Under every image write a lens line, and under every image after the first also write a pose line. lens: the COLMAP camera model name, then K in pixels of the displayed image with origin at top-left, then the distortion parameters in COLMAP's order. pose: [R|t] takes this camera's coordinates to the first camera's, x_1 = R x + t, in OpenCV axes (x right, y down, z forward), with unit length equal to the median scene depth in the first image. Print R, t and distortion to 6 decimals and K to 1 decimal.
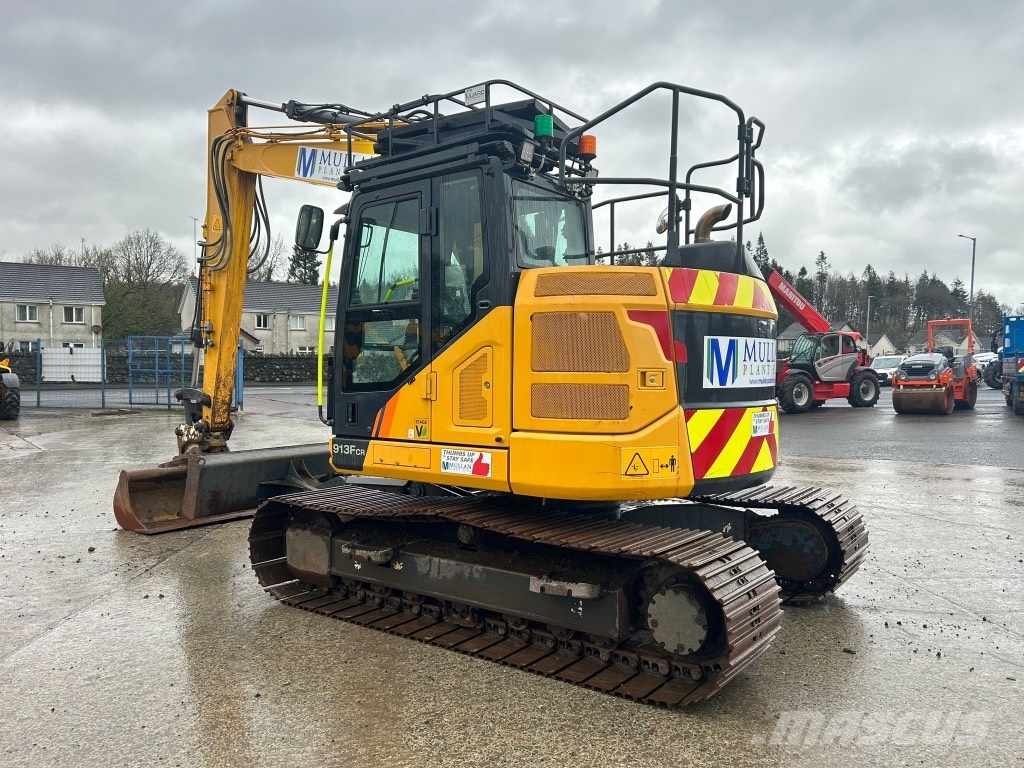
lens RADIAL K [[769.1, 0, 510.2], [0, 769.1, 387.9], [0, 0, 1]] dist [0.075725, -0.095209]
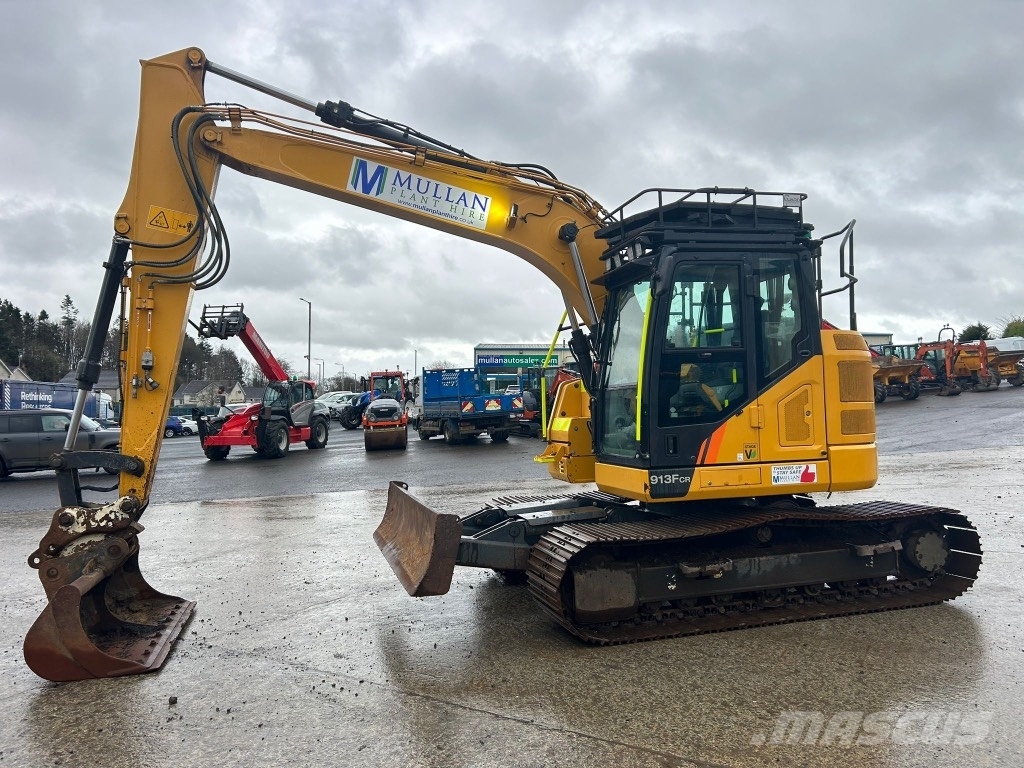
lens RADIAL K [[771.2, 0, 516.1], [0, 771.2, 381.6], [0, 0, 1]] dist [0.070438, -0.084031]
pose [[0.601383, 0.009900, 0.798899, -1.312620], [0.047885, 0.997679, -0.048410, -0.016722], [-0.797525, 0.067369, 0.599513, 0.545327]]
